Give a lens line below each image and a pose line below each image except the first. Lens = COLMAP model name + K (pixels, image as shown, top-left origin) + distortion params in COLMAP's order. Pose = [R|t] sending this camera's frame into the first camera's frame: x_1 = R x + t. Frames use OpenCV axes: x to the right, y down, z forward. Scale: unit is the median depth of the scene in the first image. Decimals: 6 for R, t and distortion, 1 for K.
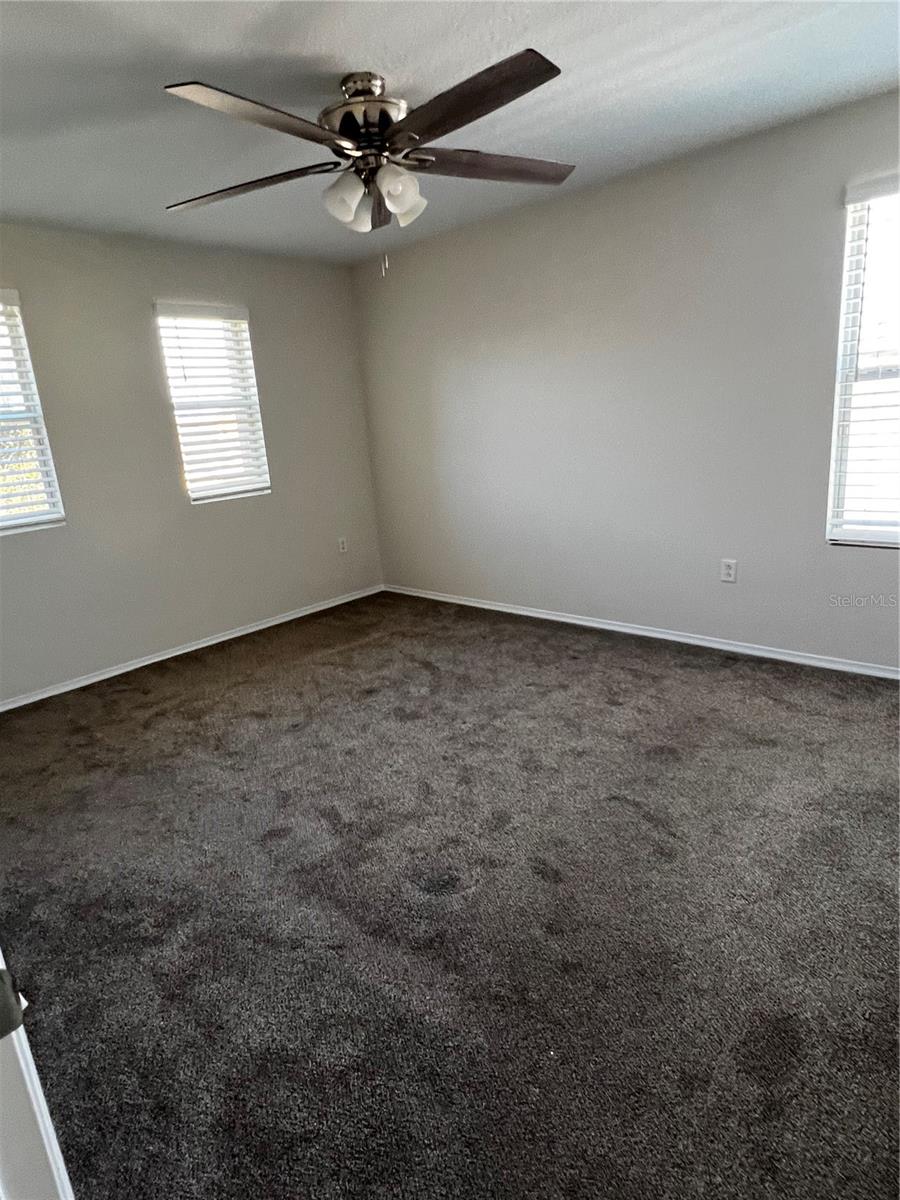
lens RADIAL K [[682.4, 0, 449.6], [0, 682.4, 603.5], [0, 0, 1]] dist [0.000086, -0.000220]
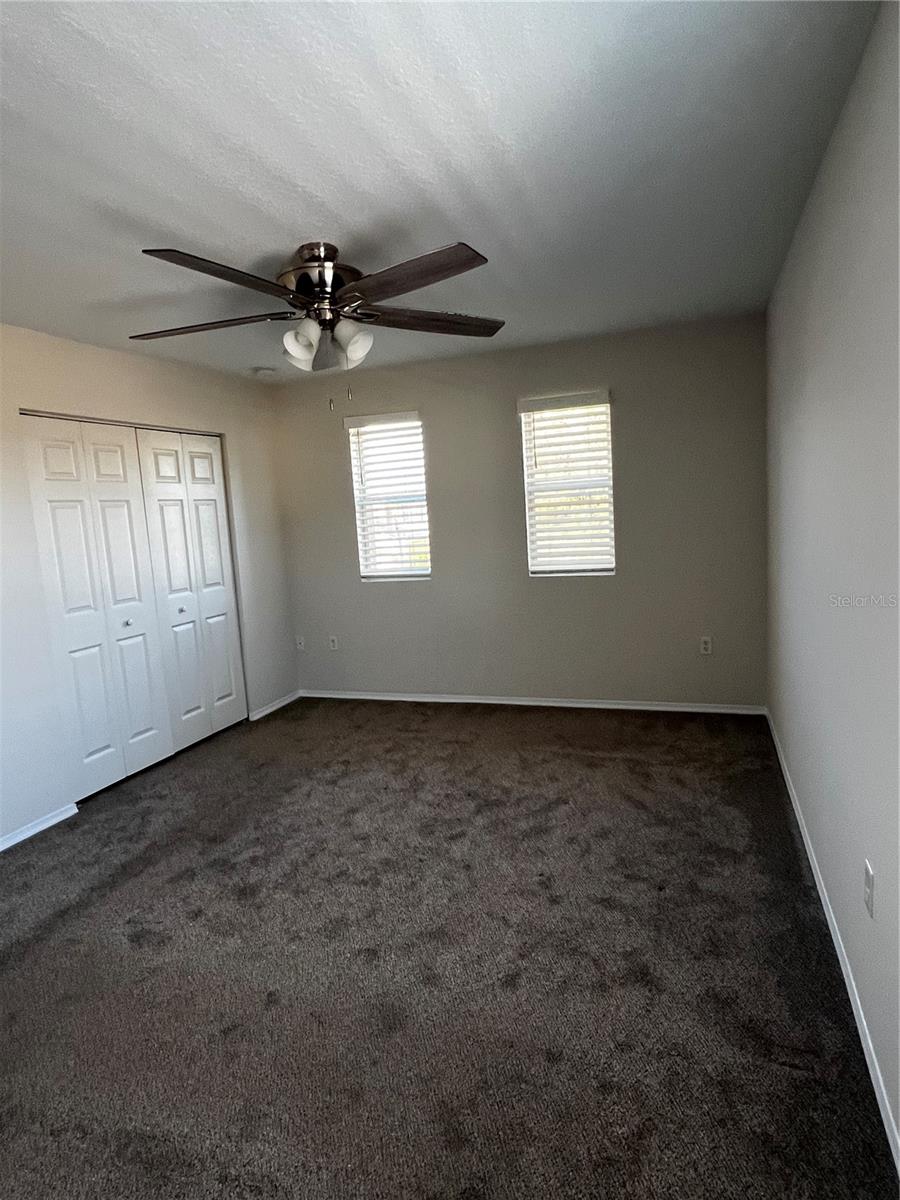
lens RADIAL K [[682.4, 0, 456.5], [0, 682.4, 596.1], [0, 0, 1]] dist [0.000086, -0.000220]
pose [[0.401229, 0.168799, -0.900290, 0.591011], [-0.219372, 0.971978, 0.084474, -0.188022], [0.889321, 0.163605, 0.427015, 0.449033]]
